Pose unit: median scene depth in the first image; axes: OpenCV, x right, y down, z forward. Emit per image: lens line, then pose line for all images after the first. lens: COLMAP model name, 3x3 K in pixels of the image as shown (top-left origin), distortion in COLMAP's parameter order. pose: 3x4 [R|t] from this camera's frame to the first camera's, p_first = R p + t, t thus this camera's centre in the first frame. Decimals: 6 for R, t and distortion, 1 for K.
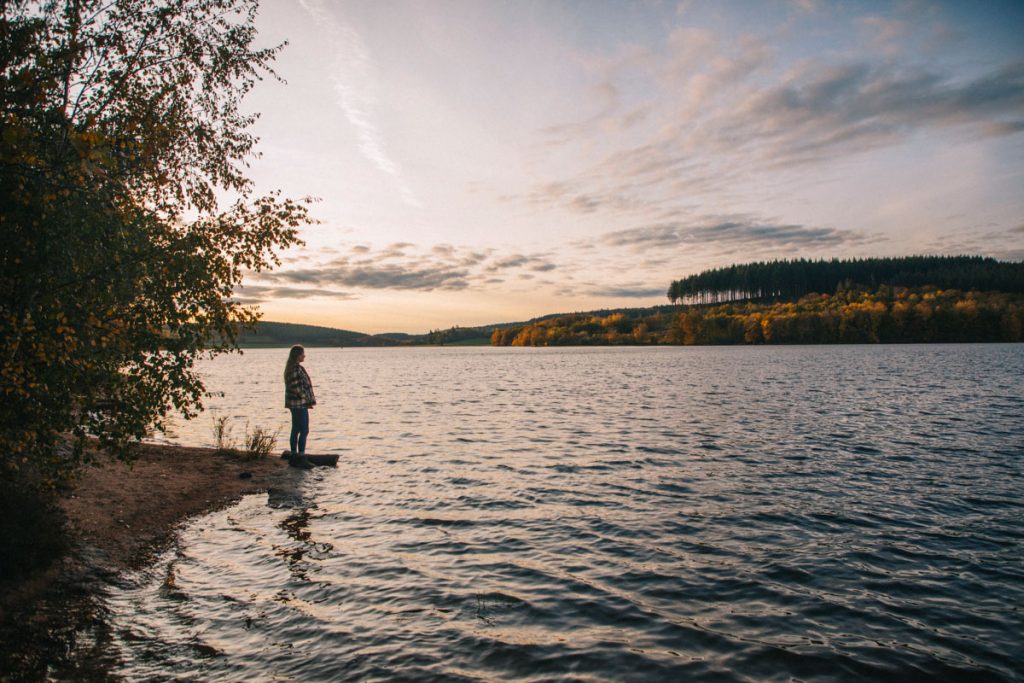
lens RADIAL K [[783.6, 0, 512.0], [0, 783.6, 341.5], [0, 0, 1]] dist [-0.010383, -0.001544]
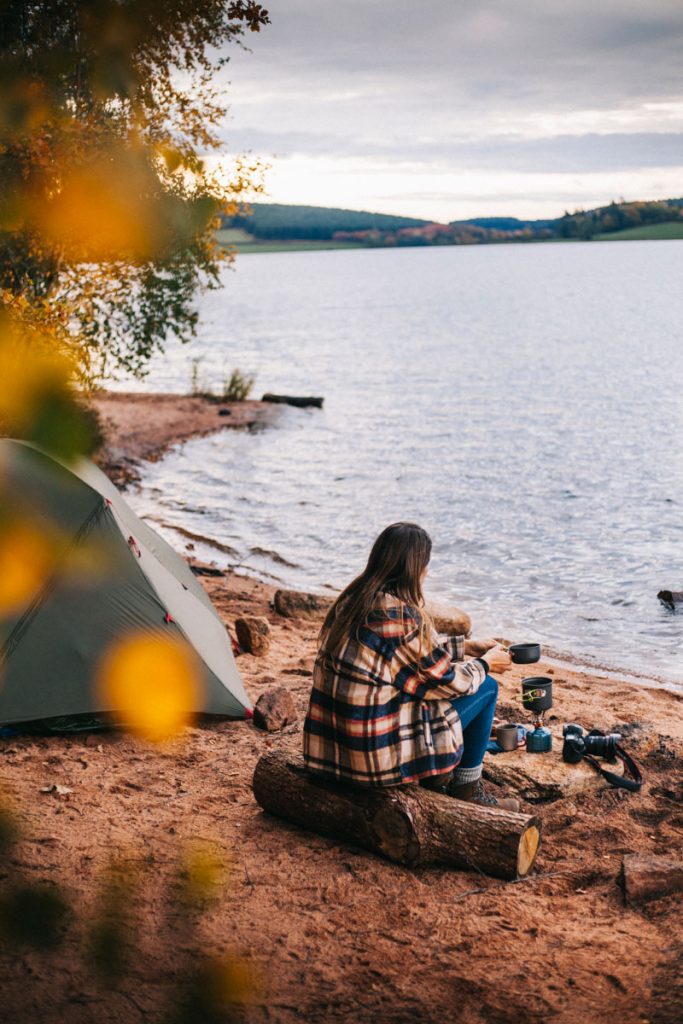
lens RADIAL K [[1742.7, 0, 341.5], [0, 1742.7, 512.0], [0, 0, 1]] dist [-0.183257, 0.051426]
pose [[0.970114, 0.013884, -0.242251, 0.283933], [0.025421, 0.987052, 0.158371, -0.038222], [0.241313, -0.159797, 0.957201, -0.921823]]
